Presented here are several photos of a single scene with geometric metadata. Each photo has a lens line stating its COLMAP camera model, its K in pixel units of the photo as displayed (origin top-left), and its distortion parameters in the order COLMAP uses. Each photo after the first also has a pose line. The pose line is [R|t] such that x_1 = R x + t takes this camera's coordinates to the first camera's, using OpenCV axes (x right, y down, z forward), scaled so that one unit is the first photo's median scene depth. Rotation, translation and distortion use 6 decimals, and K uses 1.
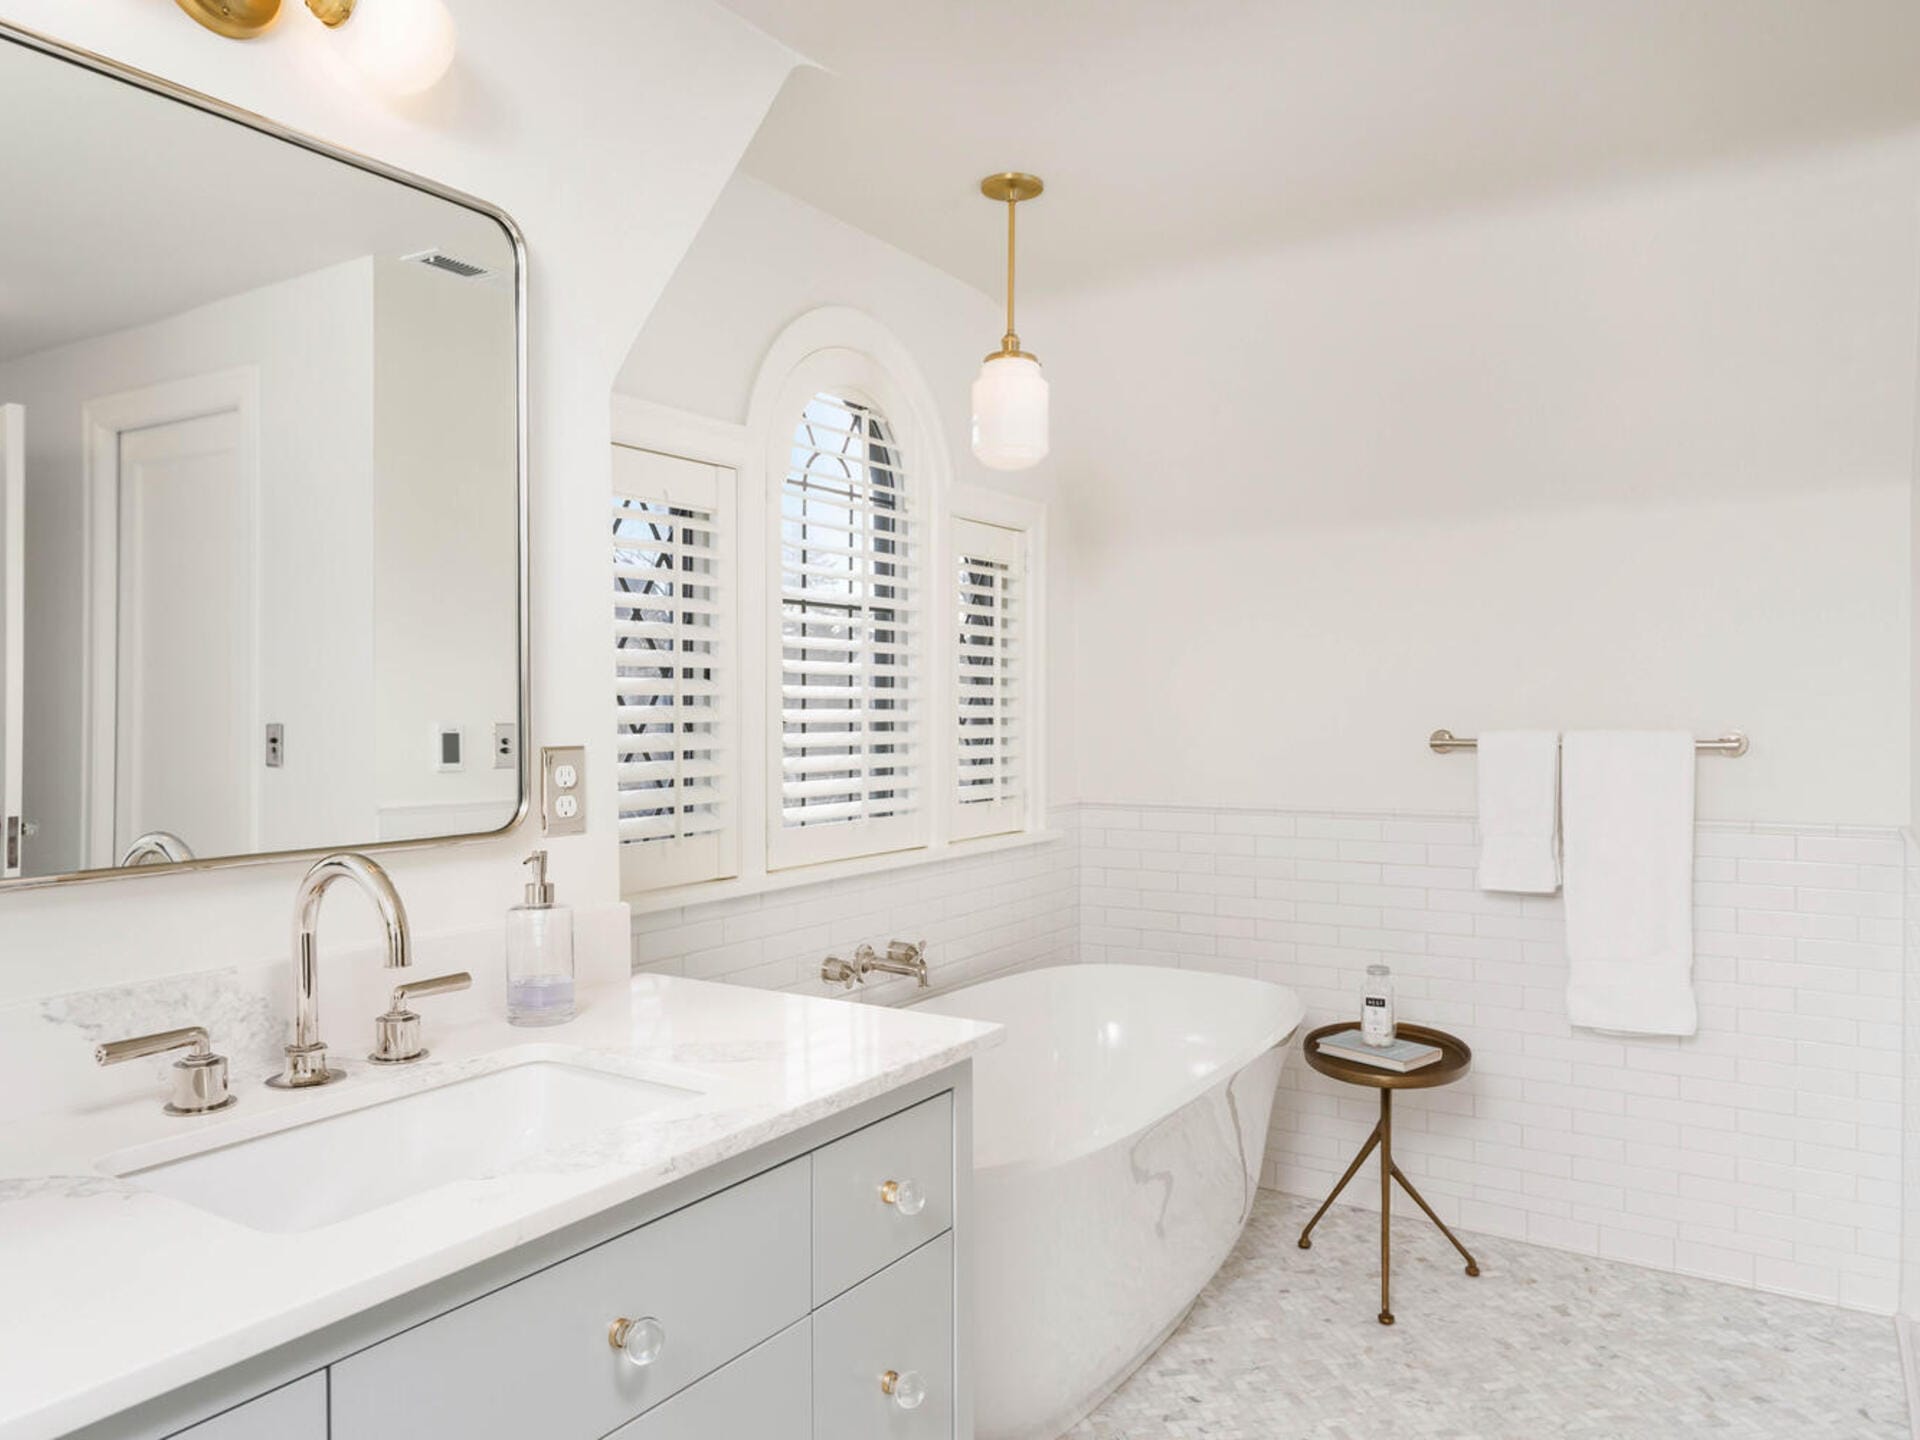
lens RADIAL K [[1333.5, 0, 959.9], [0, 1333.5, 734.4], [0, 0, 1]] dist [-0.000001, 0.003471]
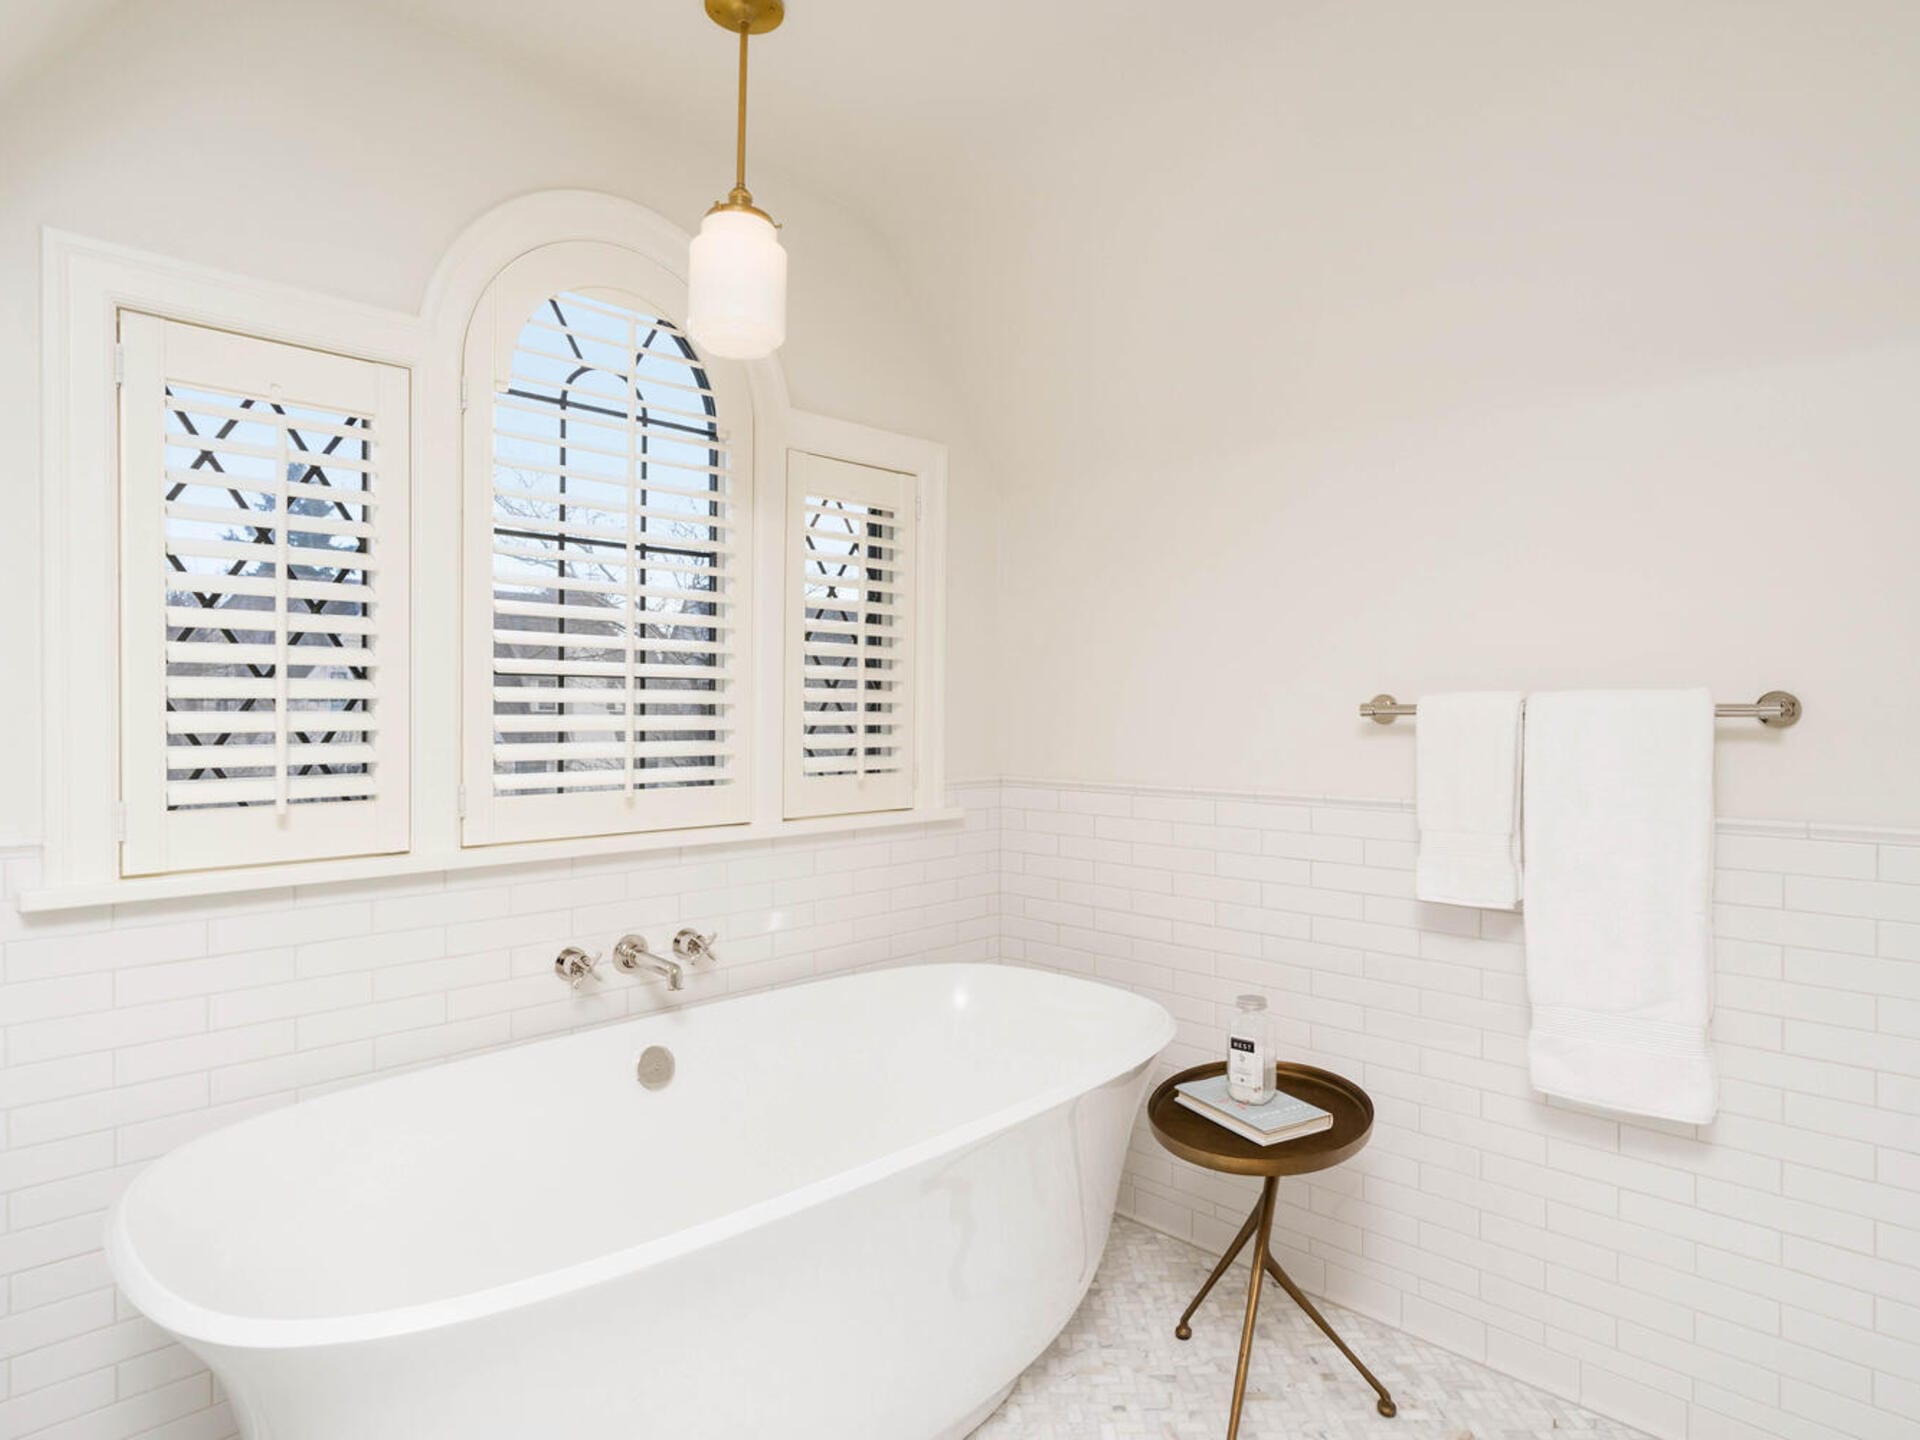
lens RADIAL K [[1087.4, 0, 960.0], [0, 1087.4, 720.0], [0, 0, 1]] dist [-0.006428, -0.000213]
pose [[0.977389, 0.009432, -0.211237, 0.283562], [-0.011259, 0.999909, -0.007448, 0.021826], [0.211148, 0.009658, 0.977406, 0.358934]]
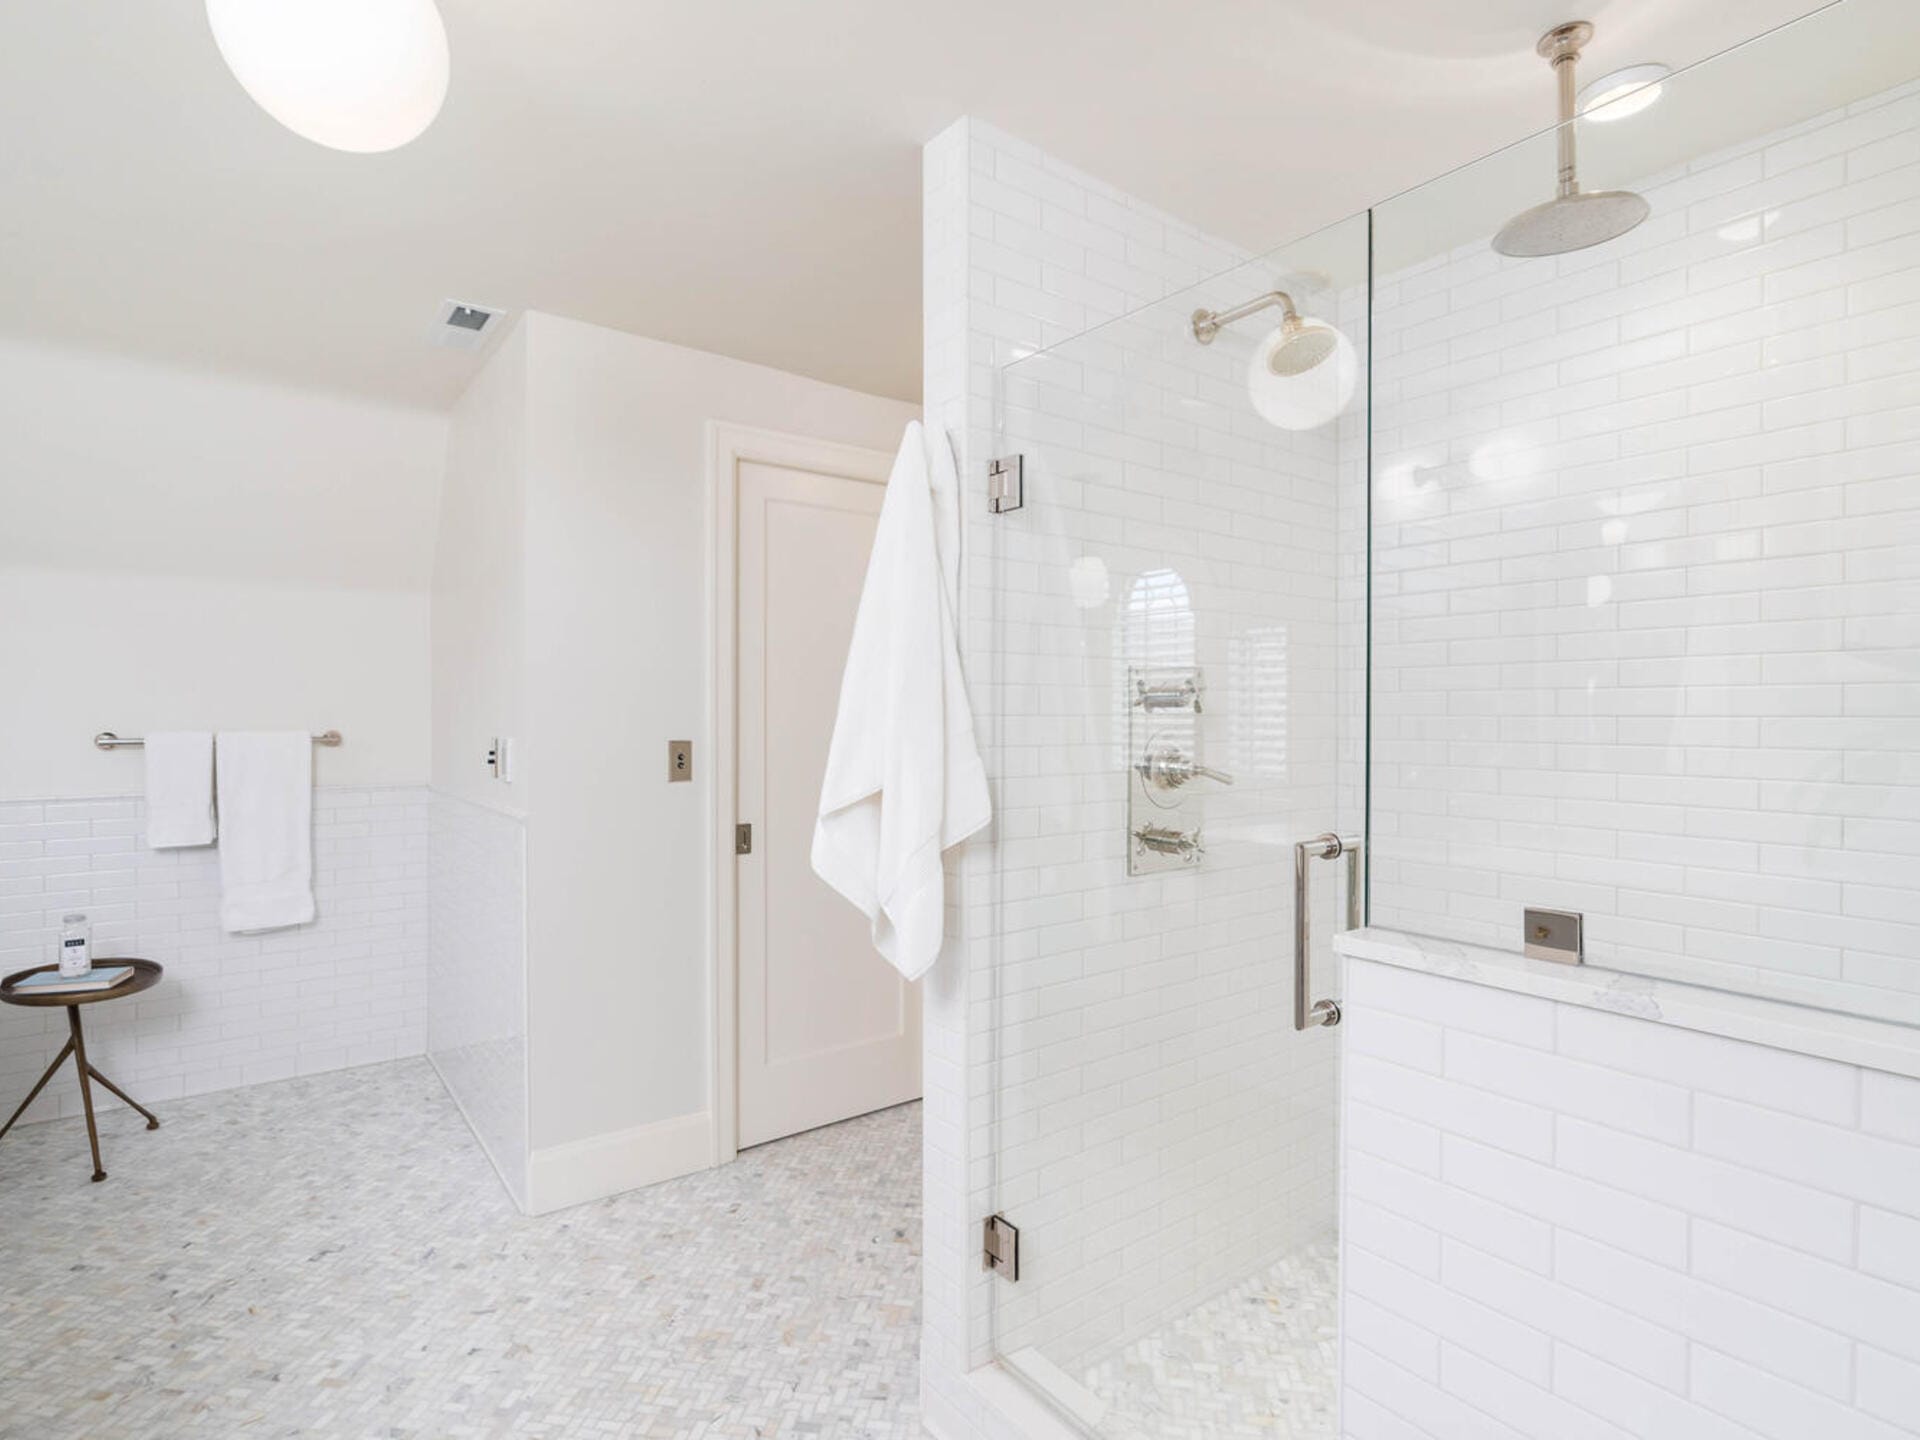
lens RADIAL K [[974.8, 0, 960.0], [0, 974.8, 720.0], [0, 0, 1]] dist [-0.004536, -0.001031]
pose [[0.343976, 0.001181, 0.938978, -0.278123], [0.011754, 0.999915, -0.005563, -0.000575], [-0.938905, 0.012950, 0.343933, -0.134501]]
